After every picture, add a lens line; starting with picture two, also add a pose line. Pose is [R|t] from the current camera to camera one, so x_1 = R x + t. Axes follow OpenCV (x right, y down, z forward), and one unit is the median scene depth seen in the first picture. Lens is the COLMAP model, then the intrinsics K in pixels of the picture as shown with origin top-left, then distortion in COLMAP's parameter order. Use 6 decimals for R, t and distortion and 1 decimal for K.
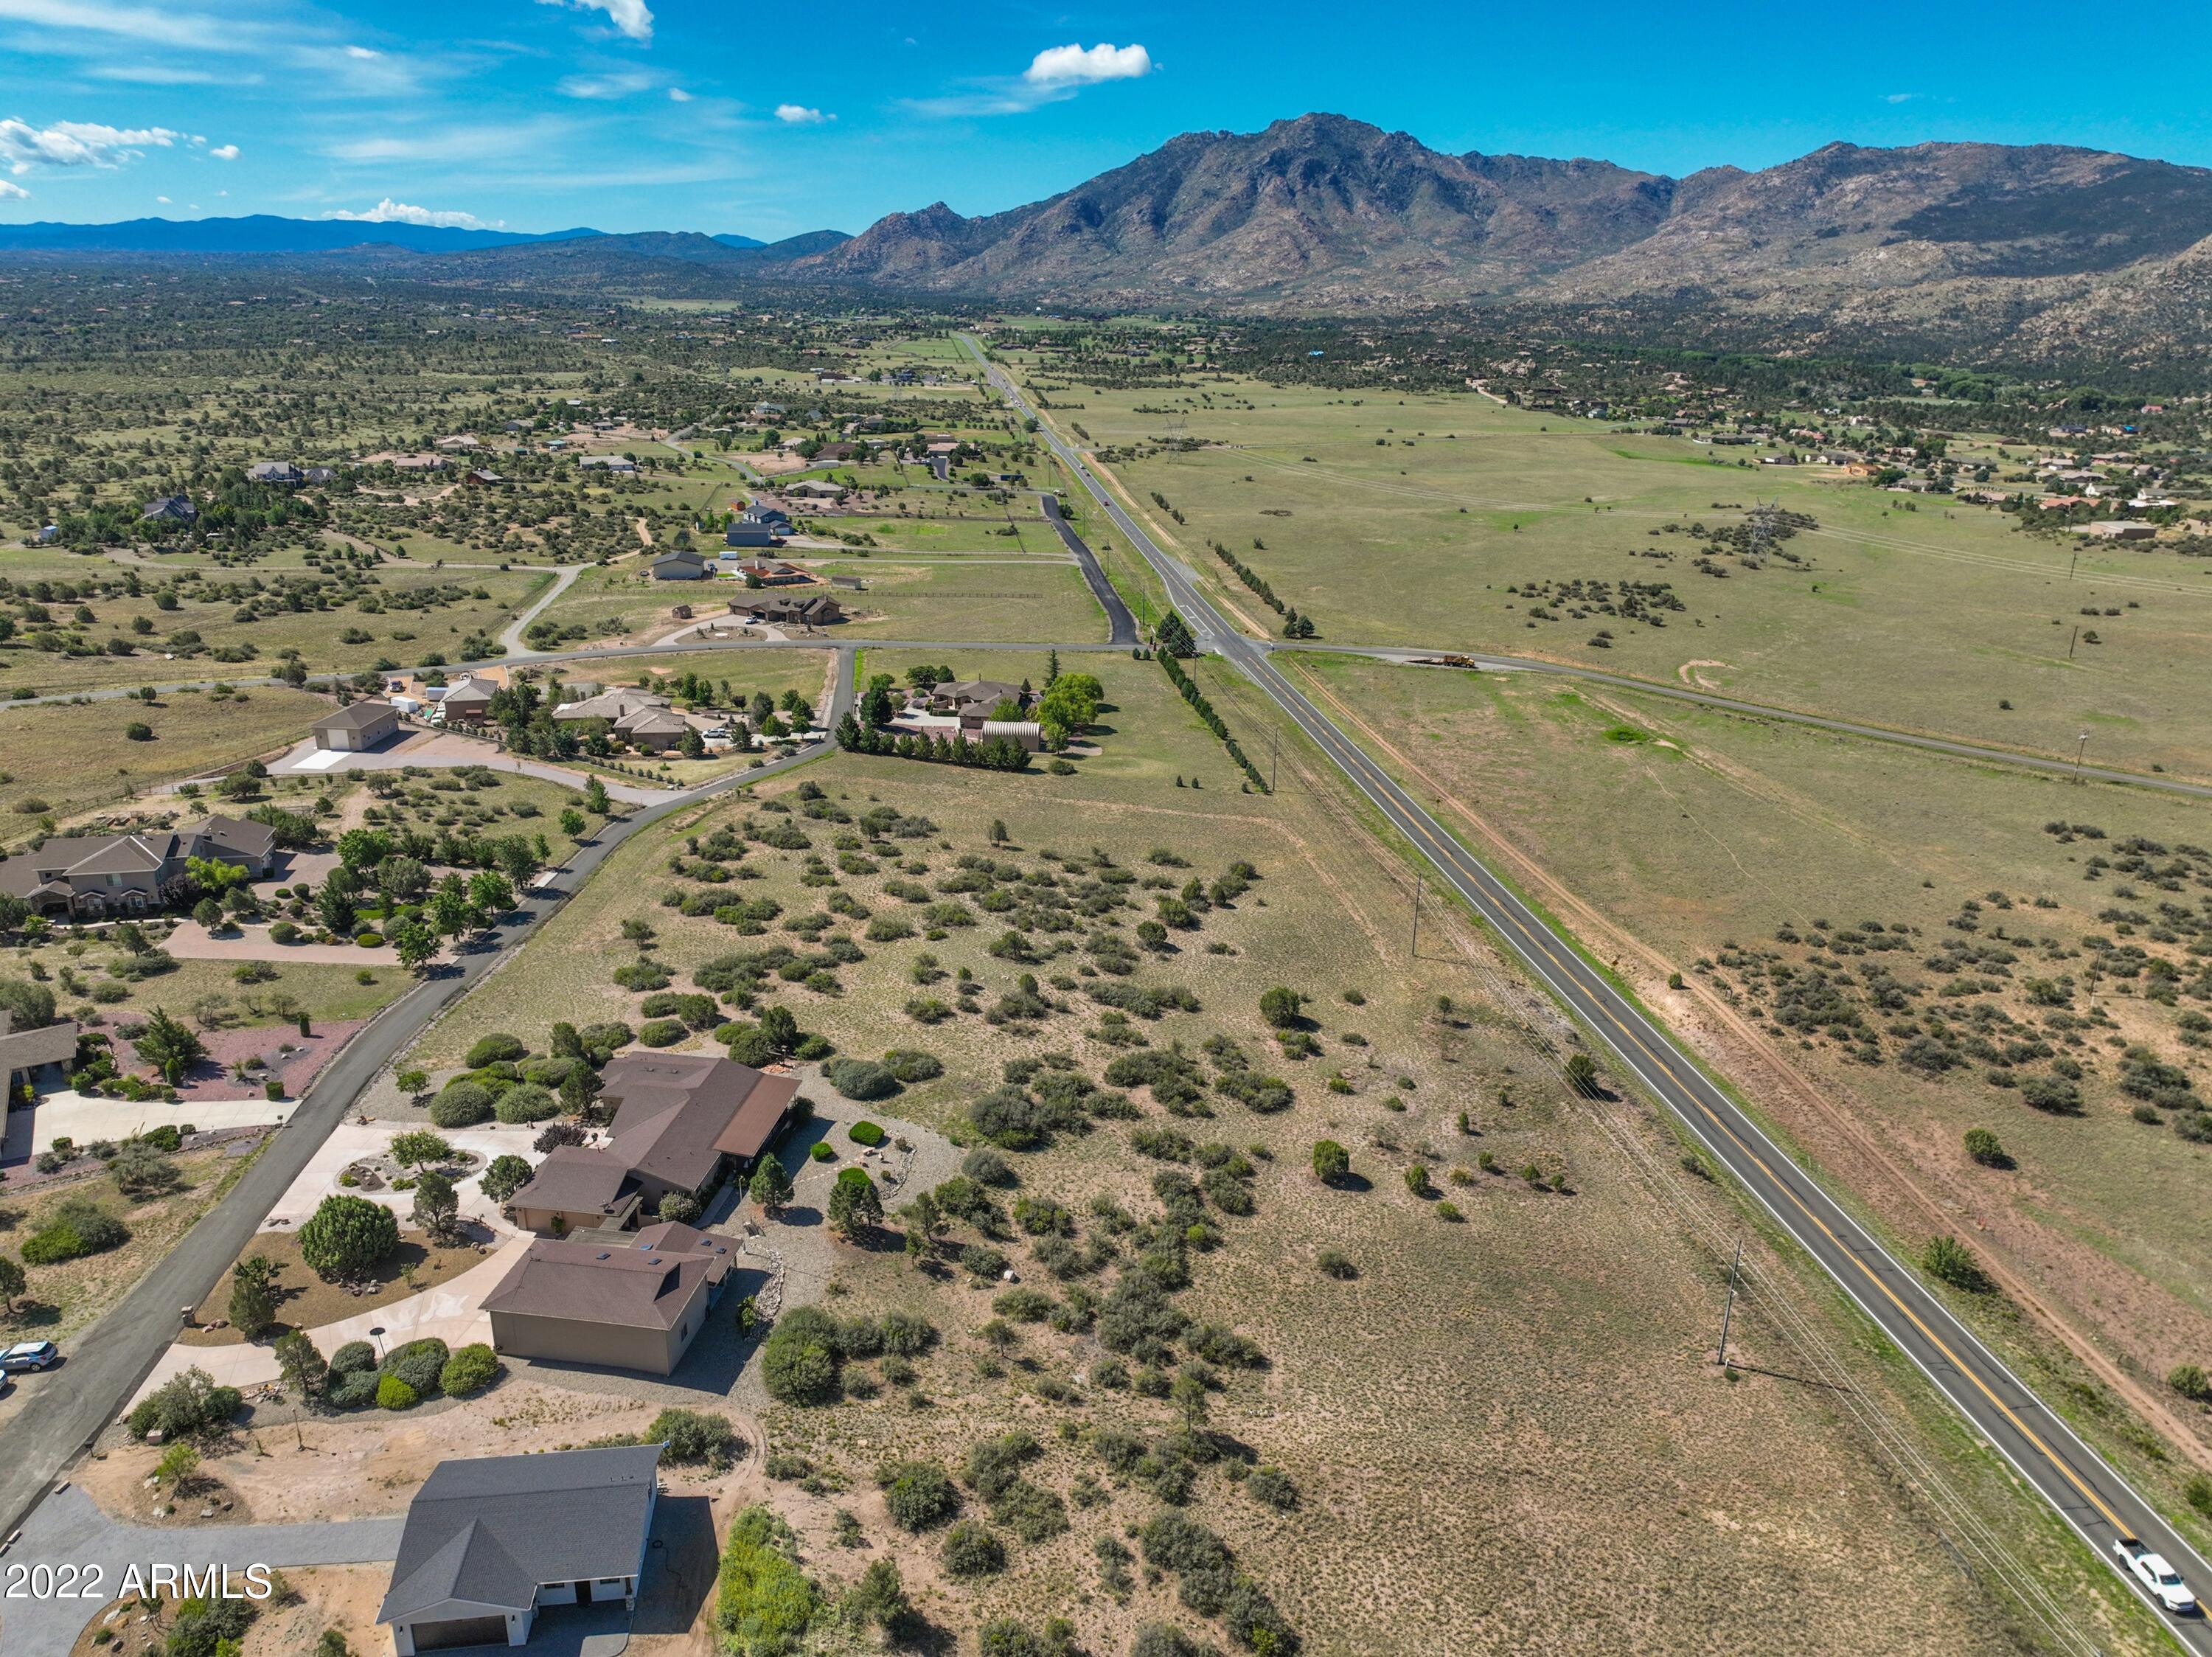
lens RADIAL K [[1558.9, 0, 1109.1], [0, 1558.9, 827.2], [0, 0, 1]] dist [-0.005844, 0.023468]
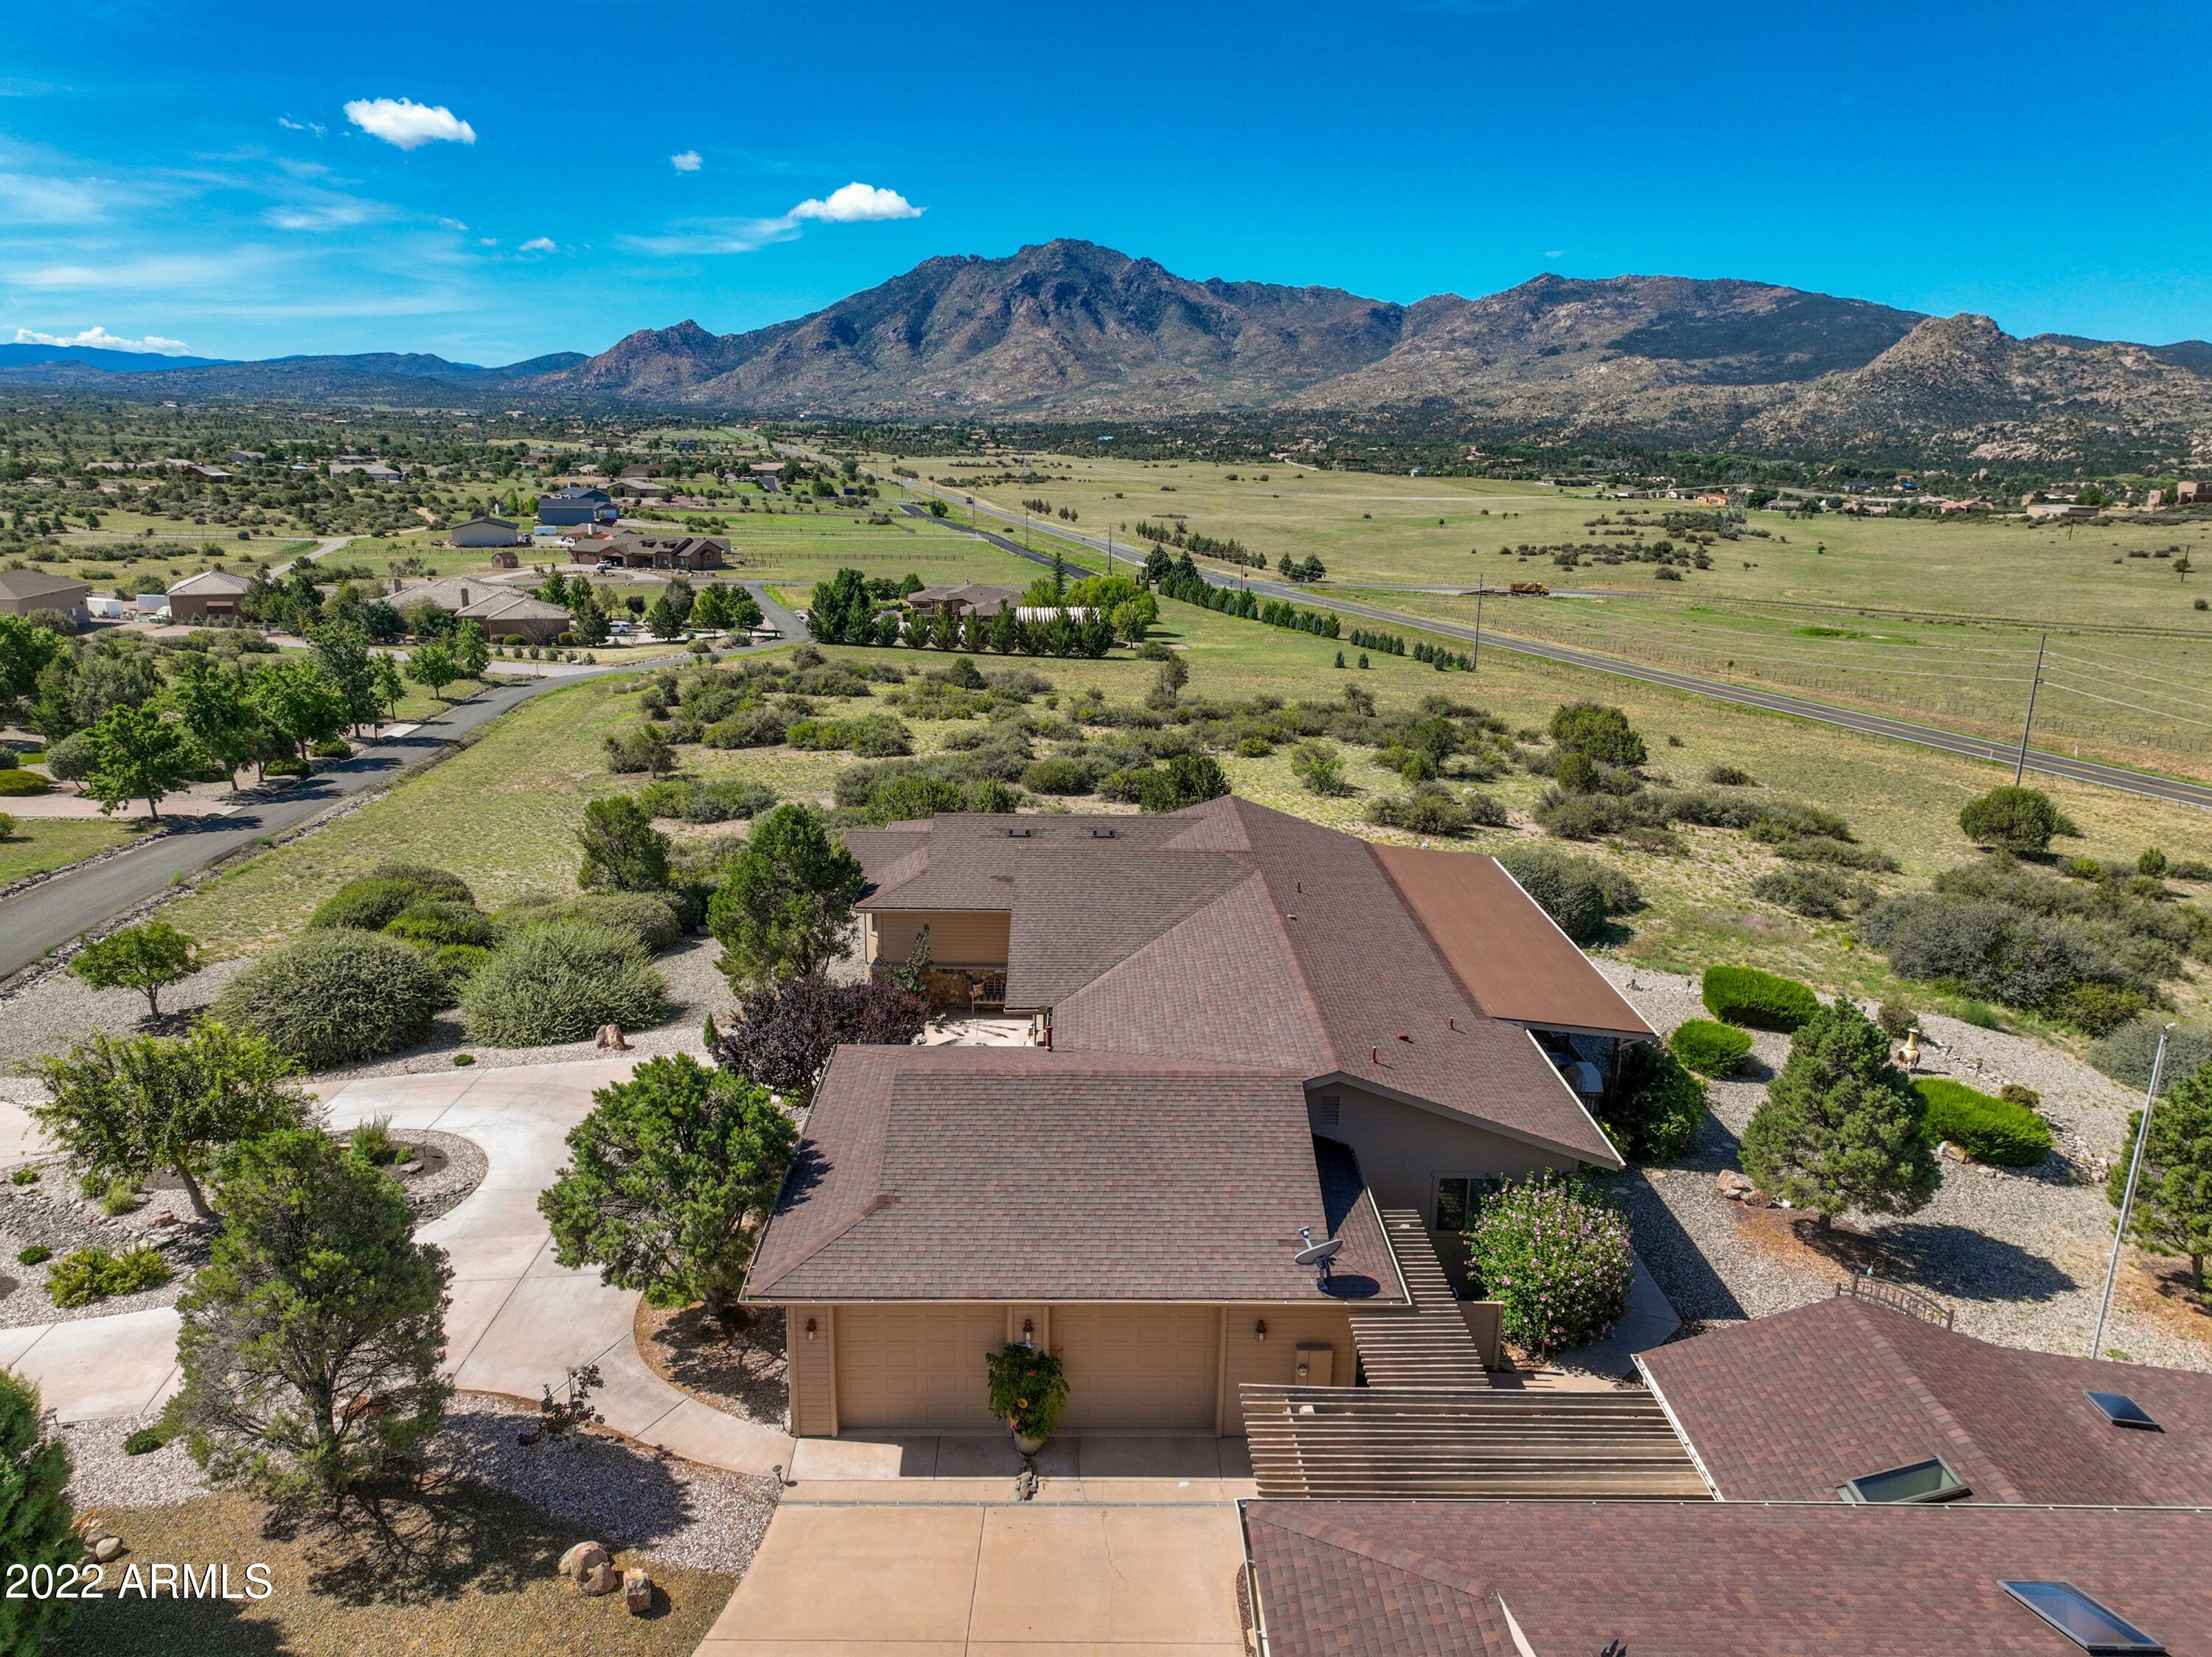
lens RADIAL K [[1559.4, 0, 1109.4], [0, 1559.4, 828.4], [0, 0, 1]] dist [-0.006747, 0.025143]
pose [[0.987874, -0.039819, 0.150066, -0.034851], [0.051151, 0.996061, -0.072426, 0.019157], [-0.146591, 0.079224, 0.986020, 0.076708]]
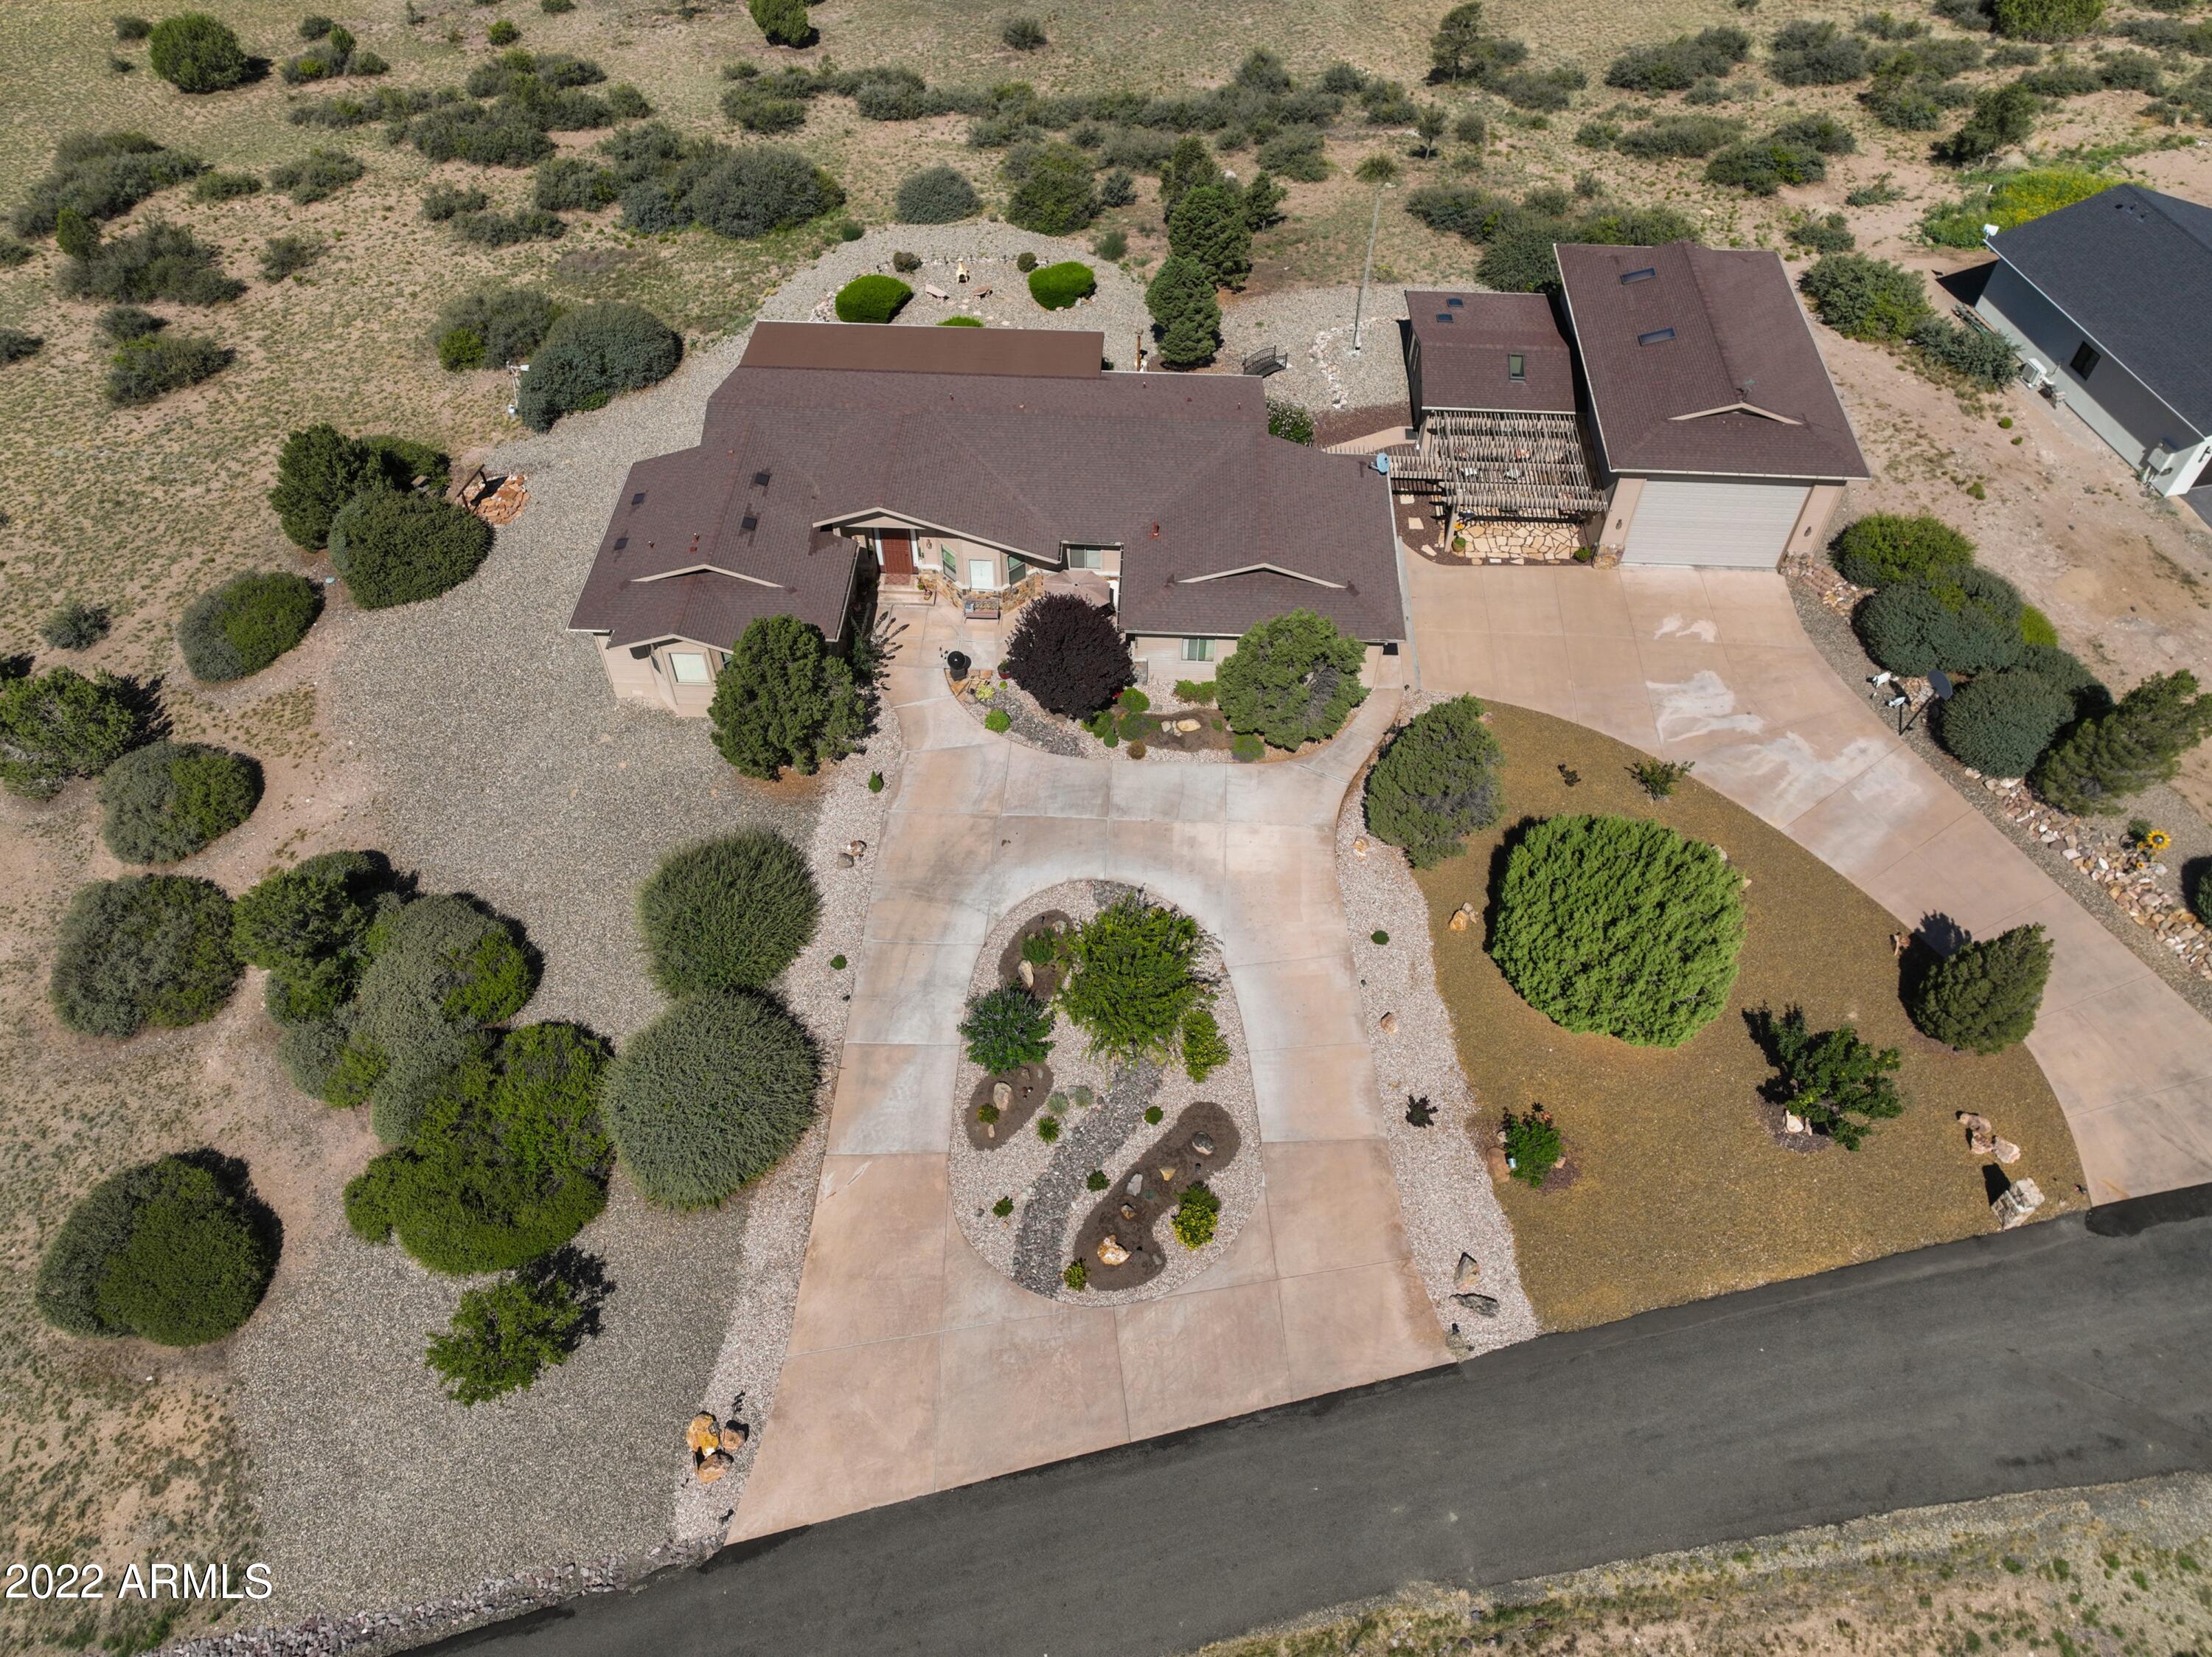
lens RADIAL K [[1557.8, 0, 1107.3], [0, 1557.8, 826.8], [0, 0, 1]] dist [-0.001052, 0.017475]
pose [[-0.089964, -0.773681, 0.627156, -0.062251], [0.323819, 0.572772, 0.753043, -0.004689], [-0.941832, 0.270832, 0.199004, 0.094579]]
